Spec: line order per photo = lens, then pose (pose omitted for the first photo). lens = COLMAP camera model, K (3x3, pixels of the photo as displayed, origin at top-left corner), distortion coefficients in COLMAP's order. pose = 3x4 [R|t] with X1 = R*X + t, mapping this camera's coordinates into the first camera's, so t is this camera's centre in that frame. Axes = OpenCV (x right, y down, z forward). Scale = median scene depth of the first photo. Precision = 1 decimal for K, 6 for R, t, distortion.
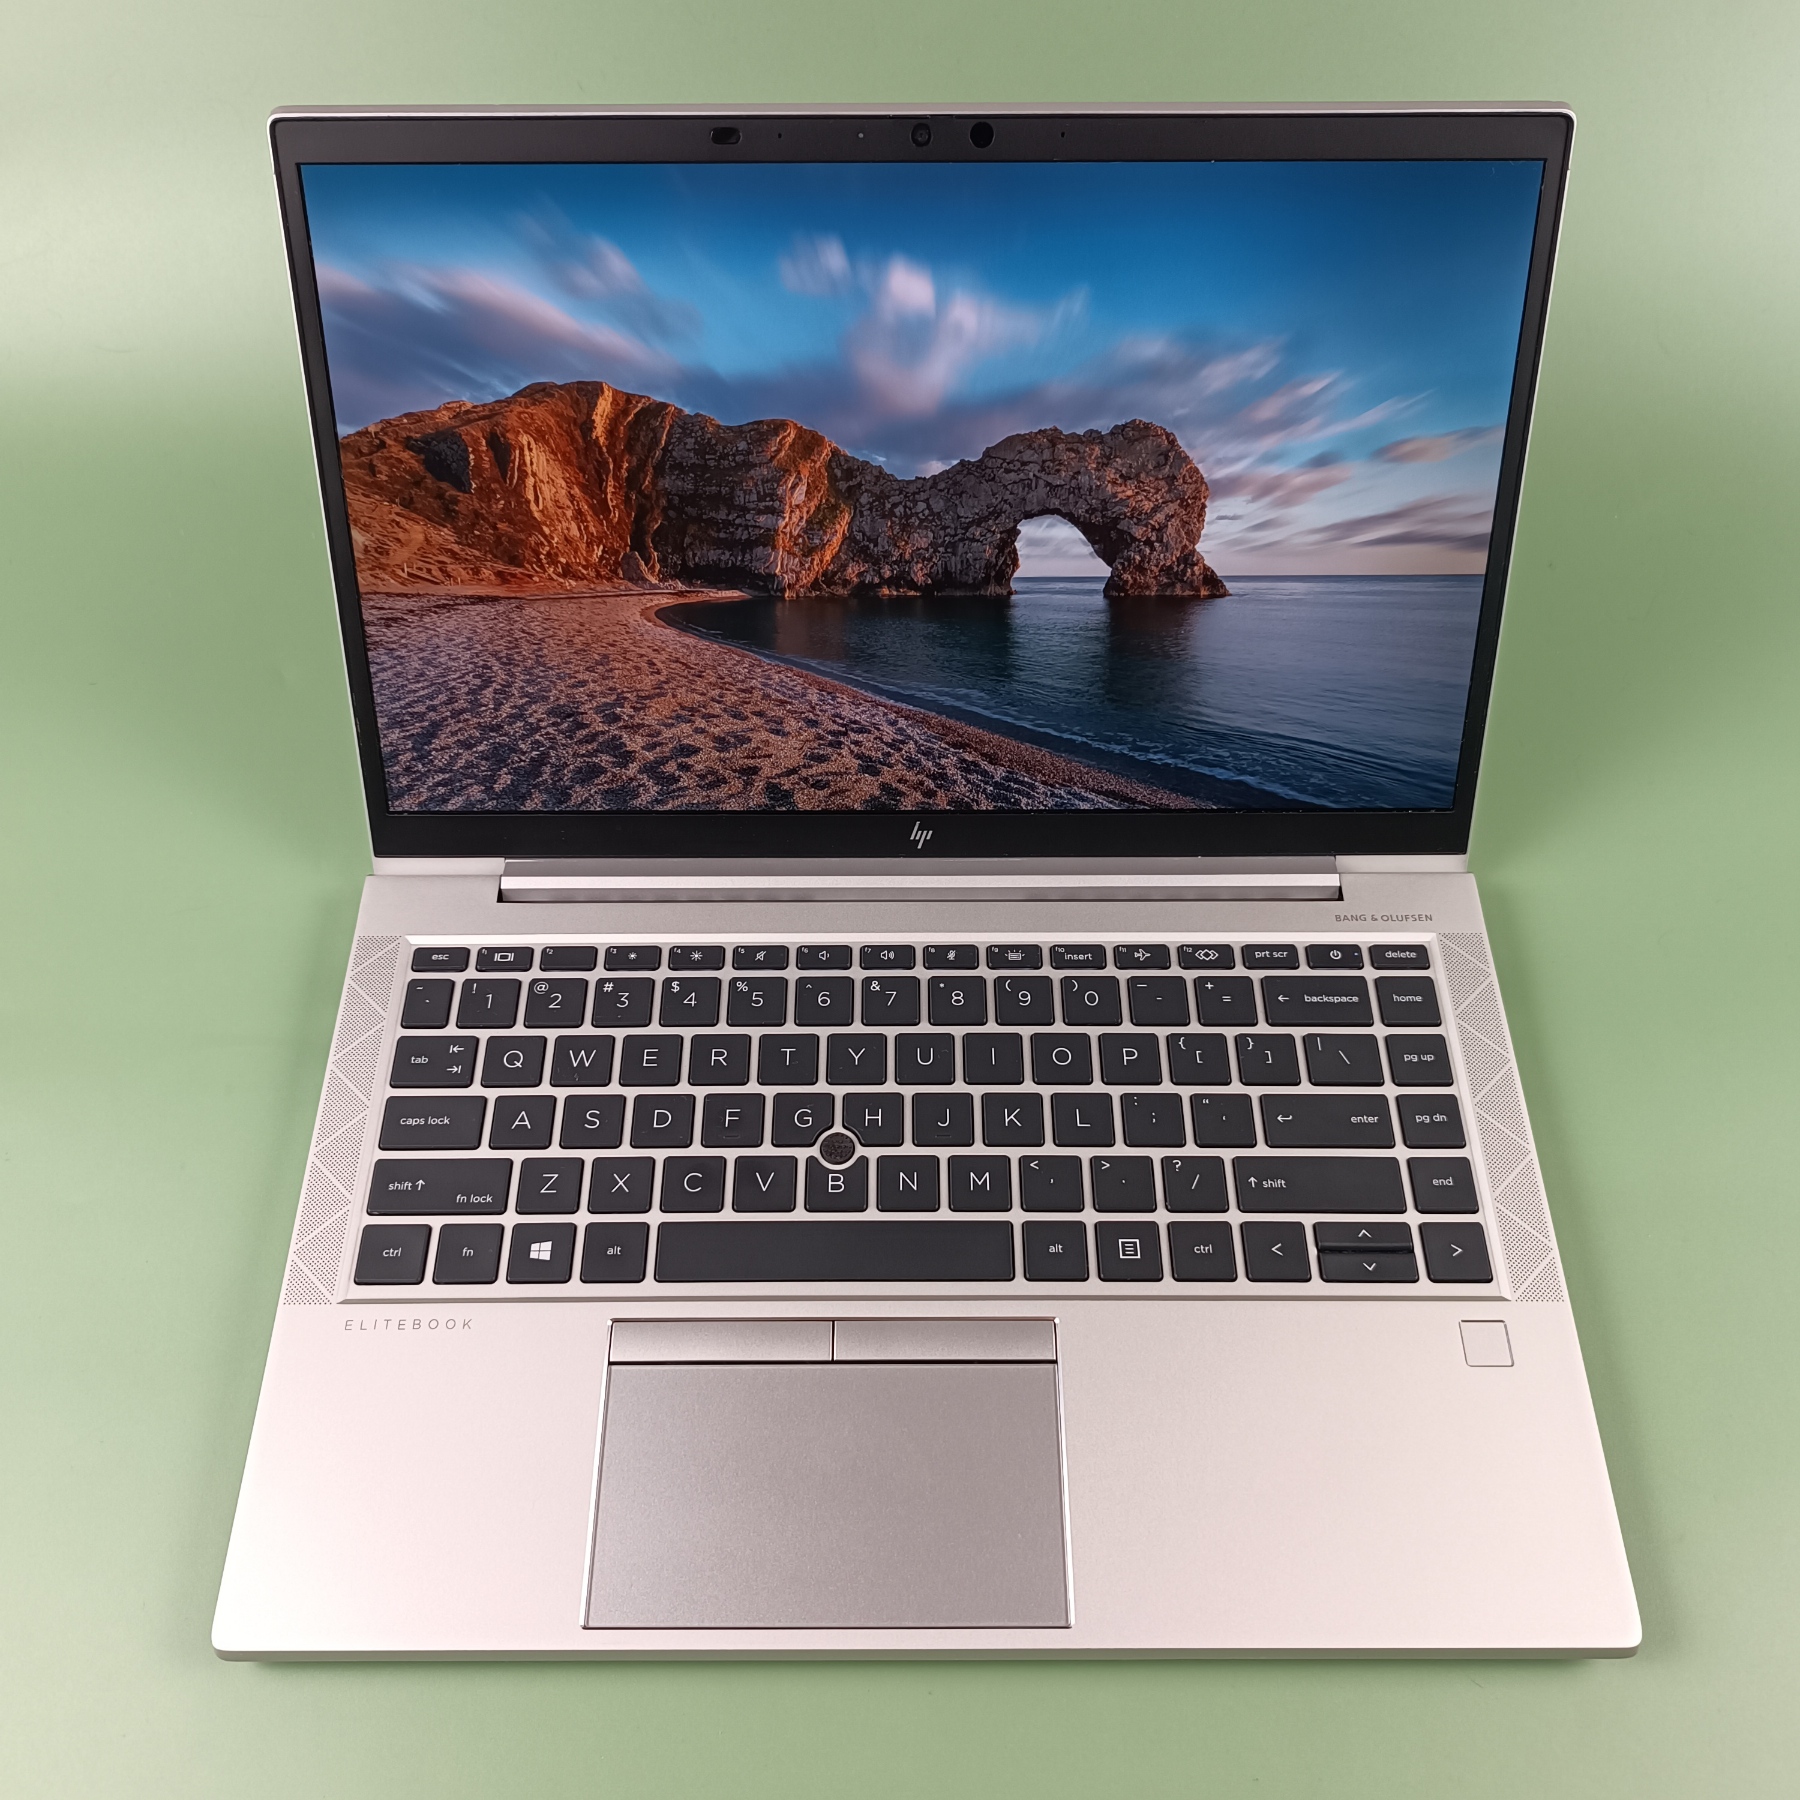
lens RADIAL K [[1716.7, 0, 893.3], [0, 1716.7, 883.6], [0, 0, 1]] dist [-0.012582, 0.000000]
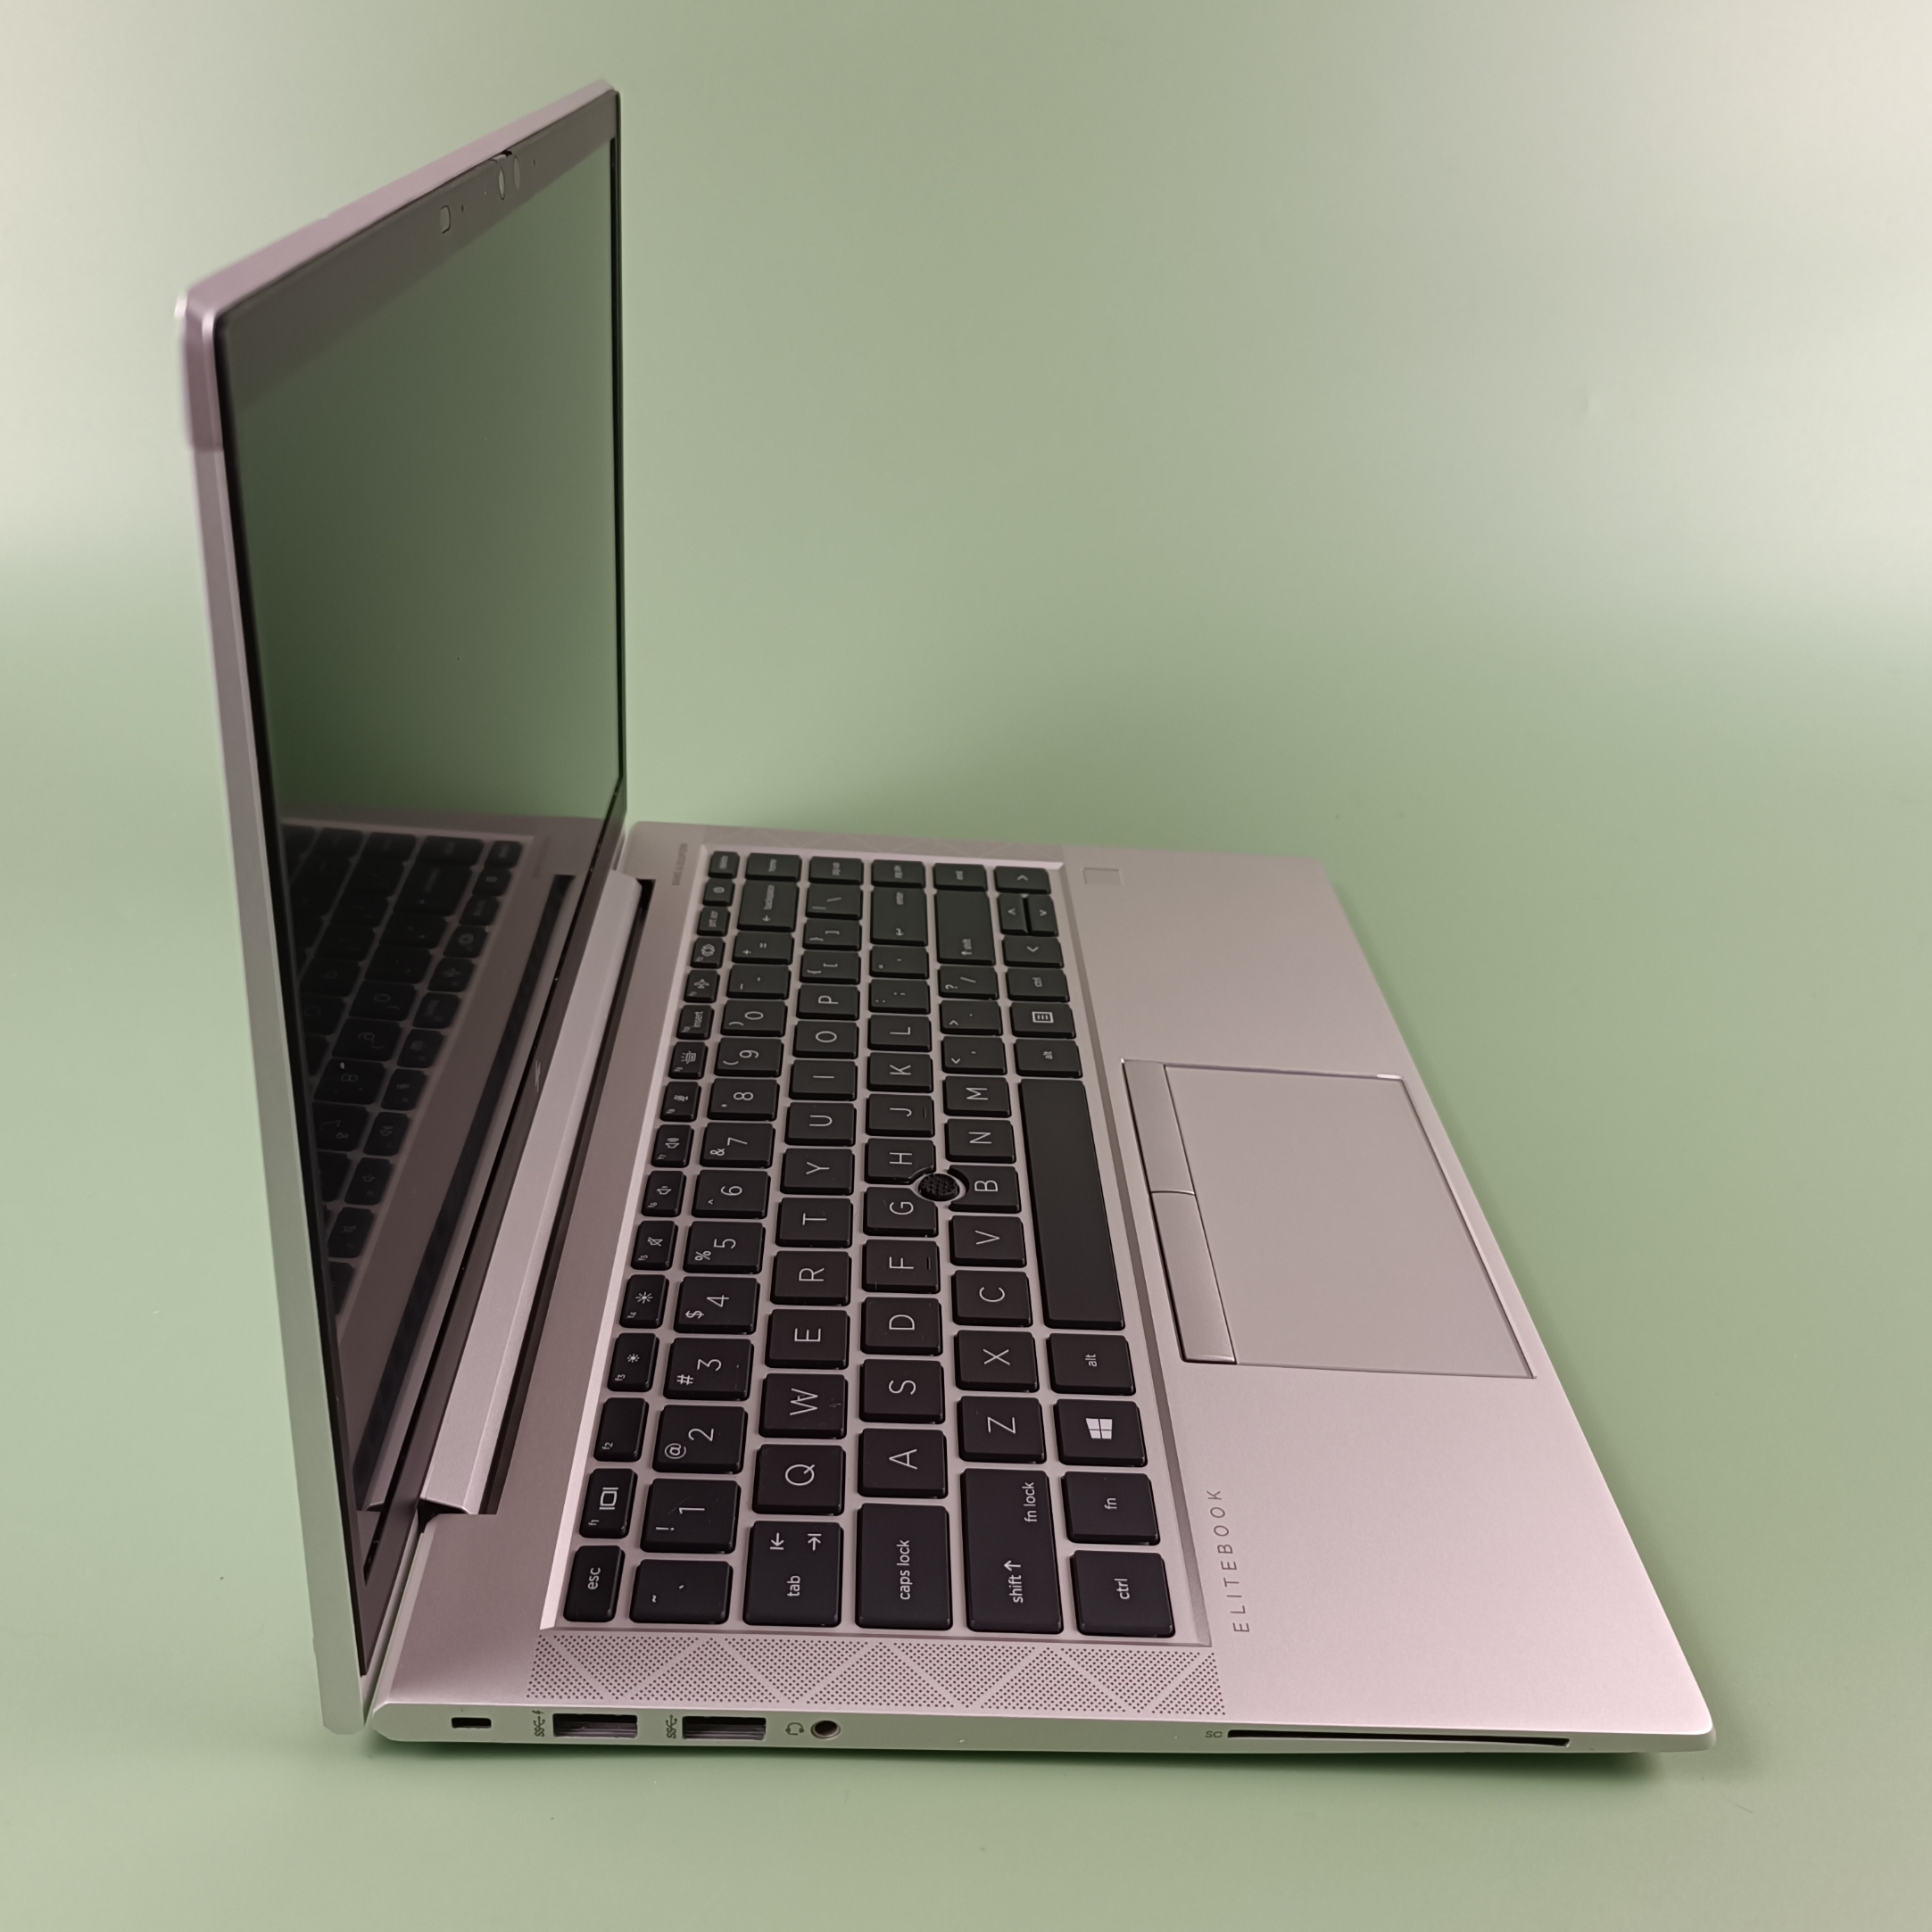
lens RADIAL K [[1842.6, 0, 964.8], [0, 1842.6, 968.7], [0, 0, 1]] dist [-0.012582, 0.000000]
pose [[-0.035234, -0.482382, 0.875252, -0.771148], [0.779737, 0.534544, 0.325994, -0.186966], [-0.625115, 0.693953, 0.357297, 0.594769]]
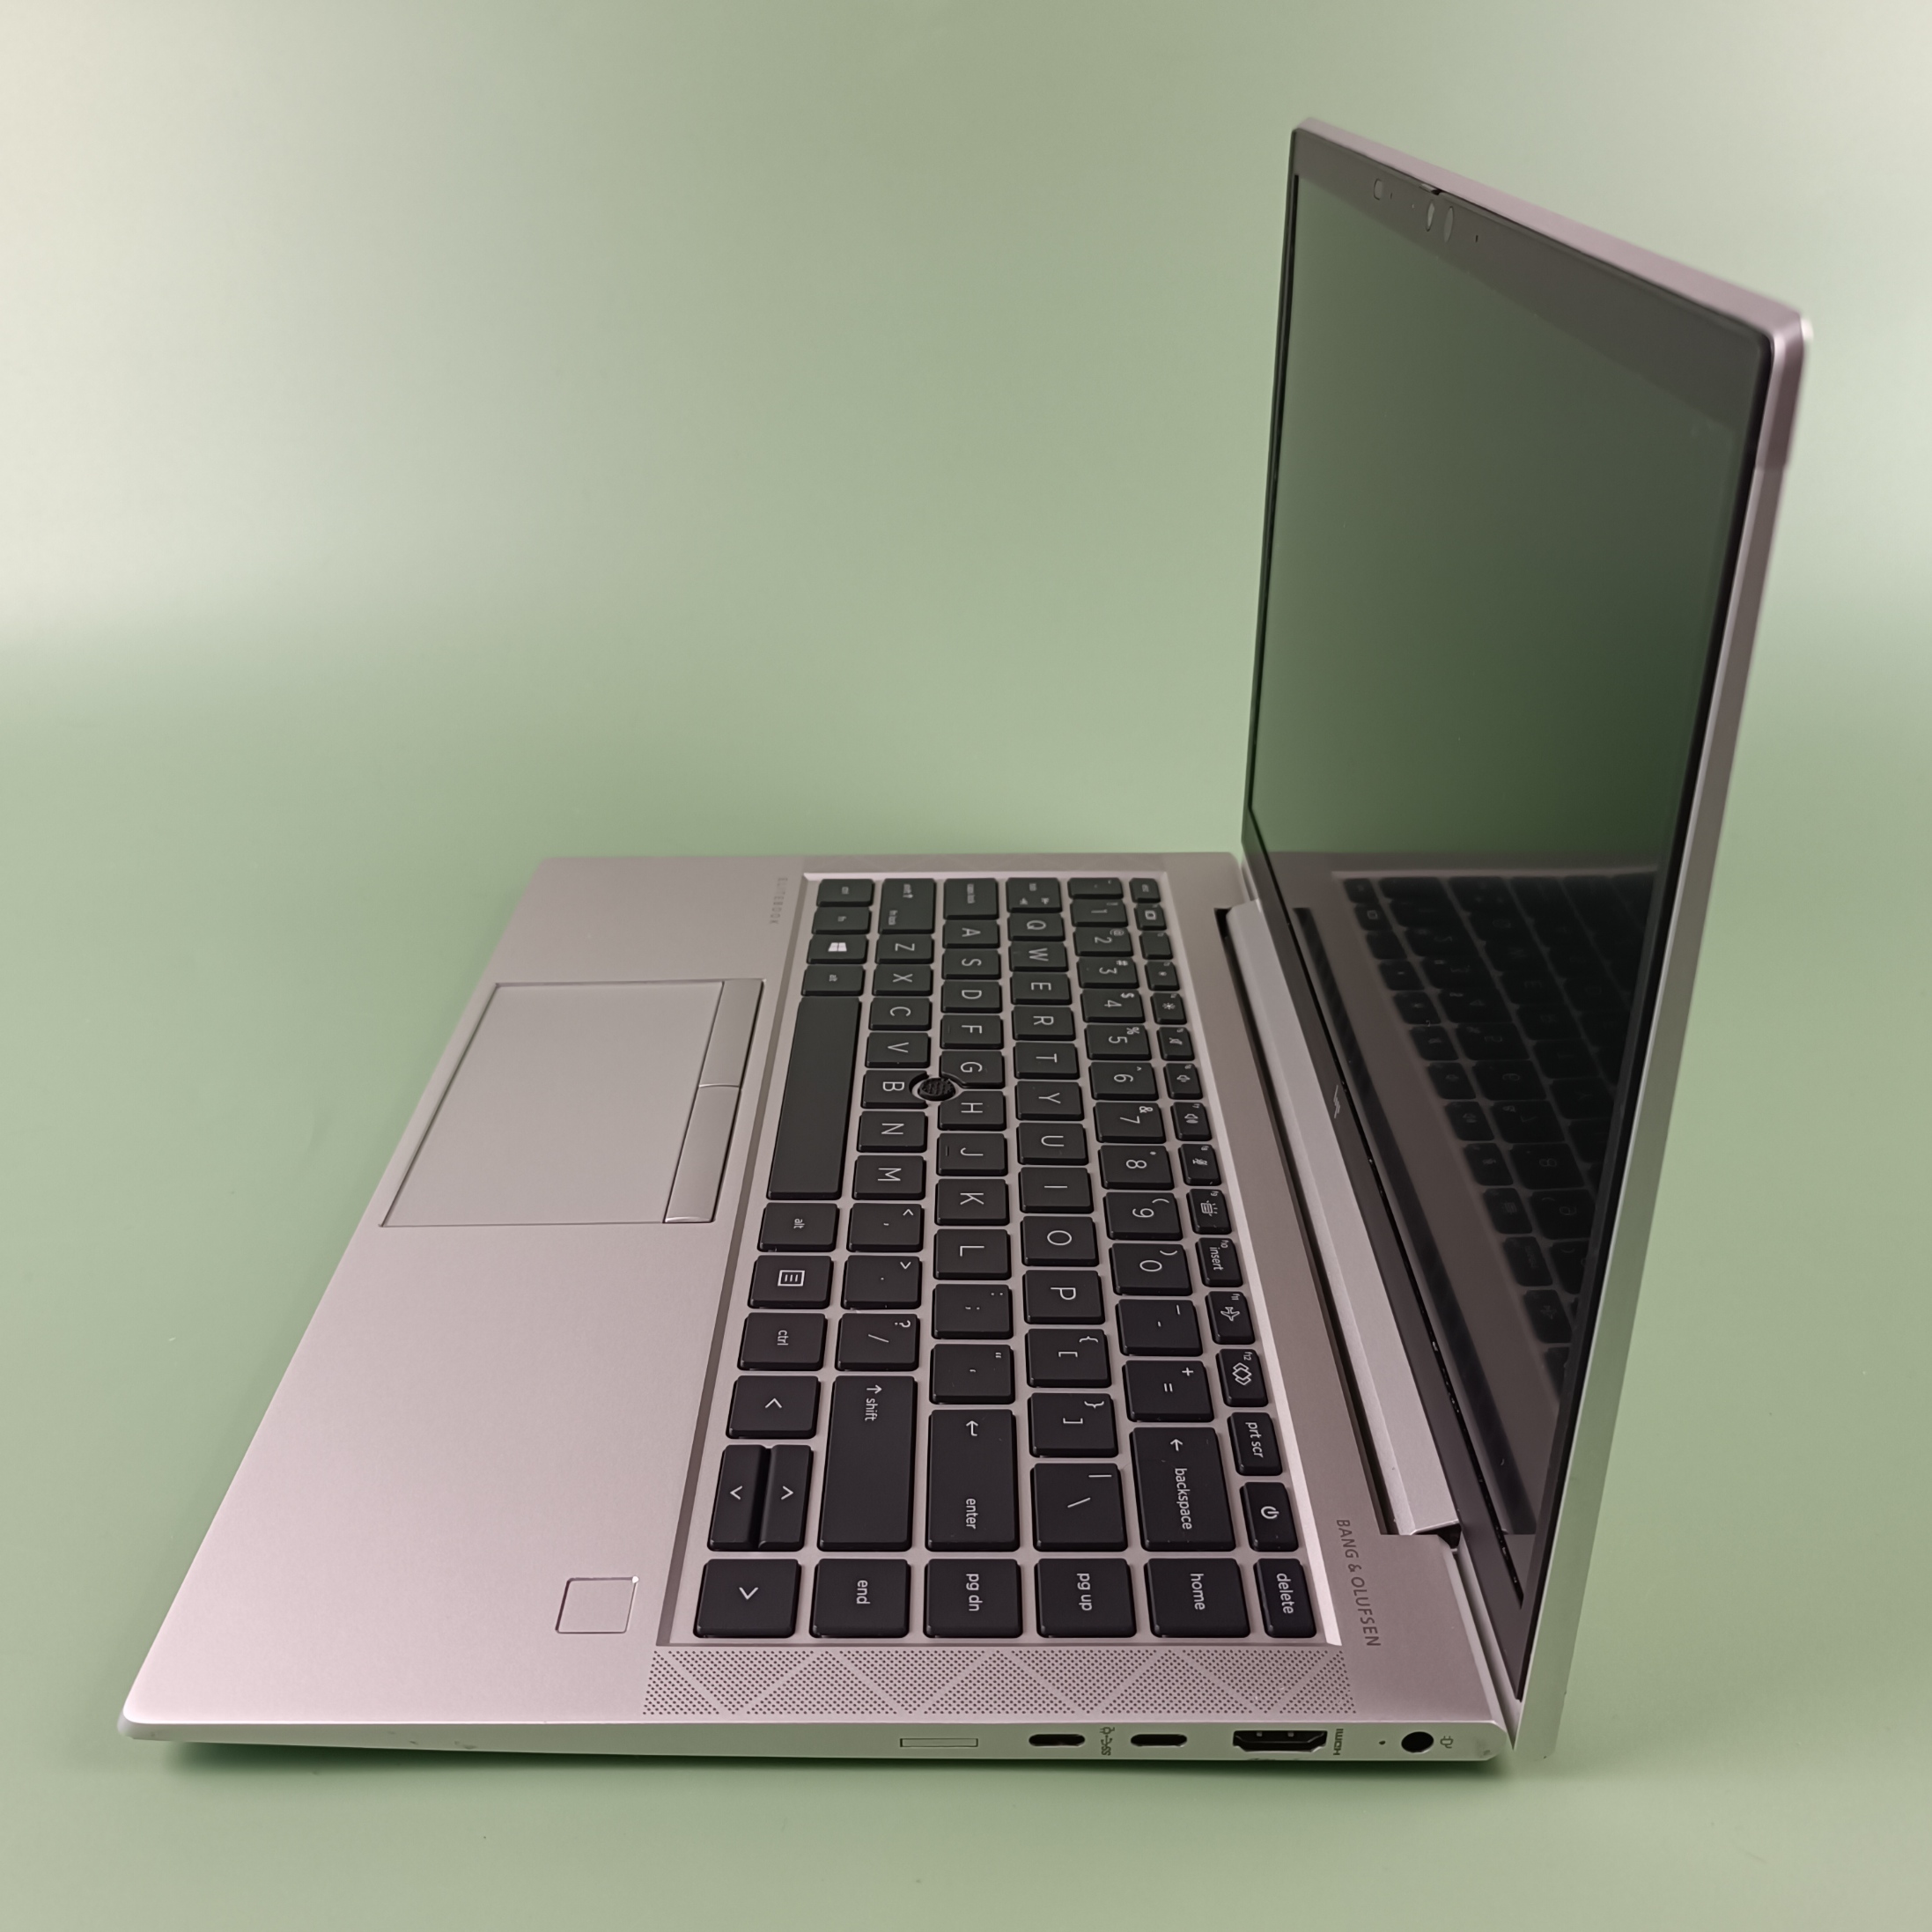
lens RADIAL K [[1842.6, 0, 969.9], [0, 1842.6, 971.3], [0, 0, 1]] dist [-0.012582, 0.000000]
pose [[0.000822, 0.472114, -0.881537, 0.800460], [-0.823619, 0.500277, 0.267159, -0.152910], [0.567143, 0.725831, 0.389254, 0.582652]]
